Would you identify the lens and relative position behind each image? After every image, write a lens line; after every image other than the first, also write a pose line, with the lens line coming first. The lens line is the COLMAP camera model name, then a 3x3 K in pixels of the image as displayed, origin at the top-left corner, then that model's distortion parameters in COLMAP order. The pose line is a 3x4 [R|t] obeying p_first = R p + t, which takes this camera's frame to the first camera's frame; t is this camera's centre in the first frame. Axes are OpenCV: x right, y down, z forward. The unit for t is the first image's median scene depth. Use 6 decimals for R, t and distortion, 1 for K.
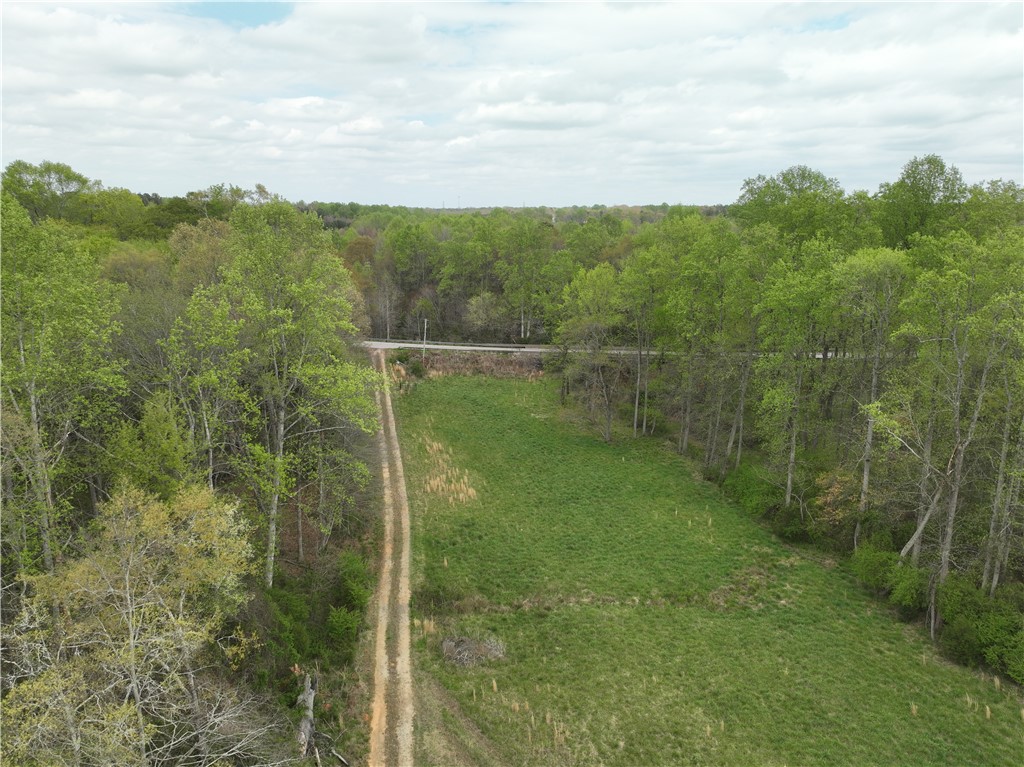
lens RADIAL K [[734.0, 0, 511.8], [0, 734.0, 383.6], [0, 0, 1]] dist [-0.005712, 0.016166]
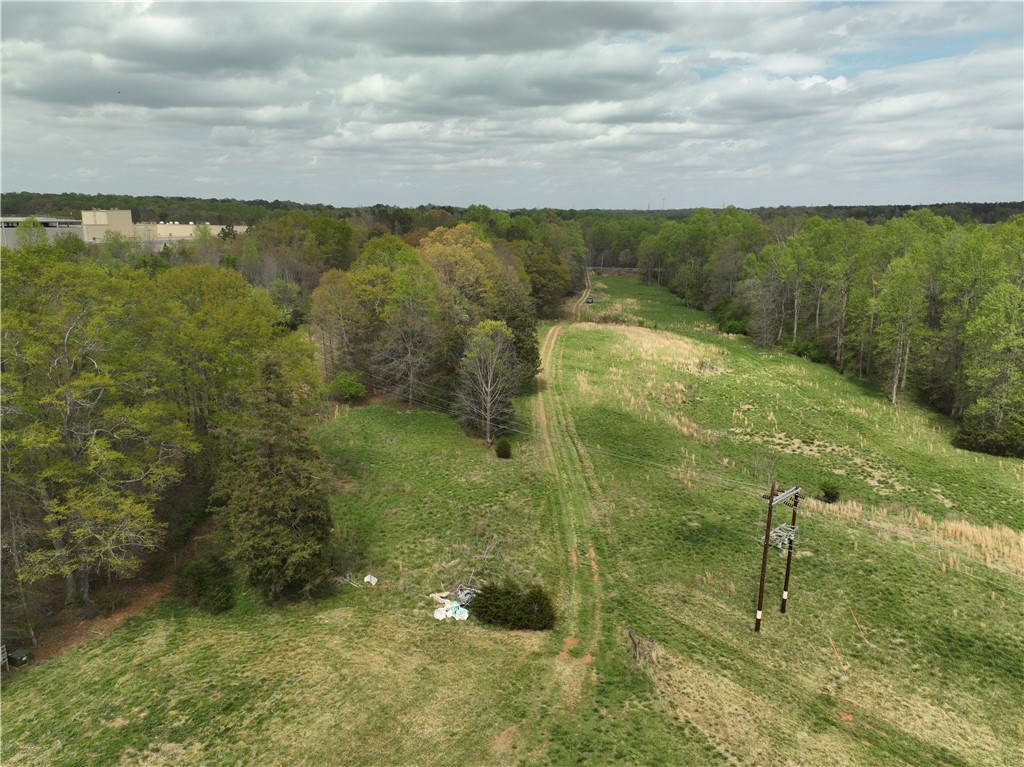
lens RADIAL K [[734.0, 0, 521.1], [0, 734.0, 380.1], [0, 0, 1]] dist [-0.005712, 0.016166]
pose [[0.964384, 0.047805, -0.260150, 0.280625], [-0.048937, 0.998800, 0.002129, 0.327982], [0.259939, 0.010677, 0.965566, -1.508309]]
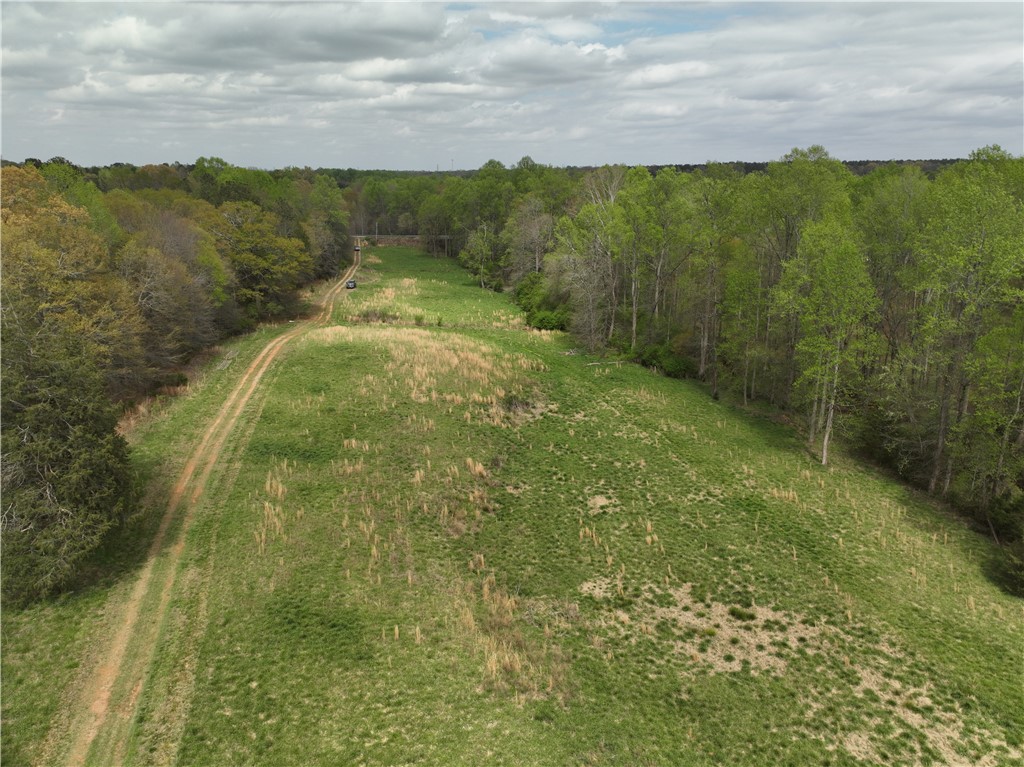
lens RADIAL K [[734.0, 0, 517.8], [0, 734.0, 380.3], [0, 0, 1]] dist [-0.005712, 0.016166]
pose [[0.999913, -0.013182, -0.000311, 0.264557], [0.013183, 0.998871, 0.045644, 0.254617], [-0.000291, -0.045644, 0.998958, -1.108574]]
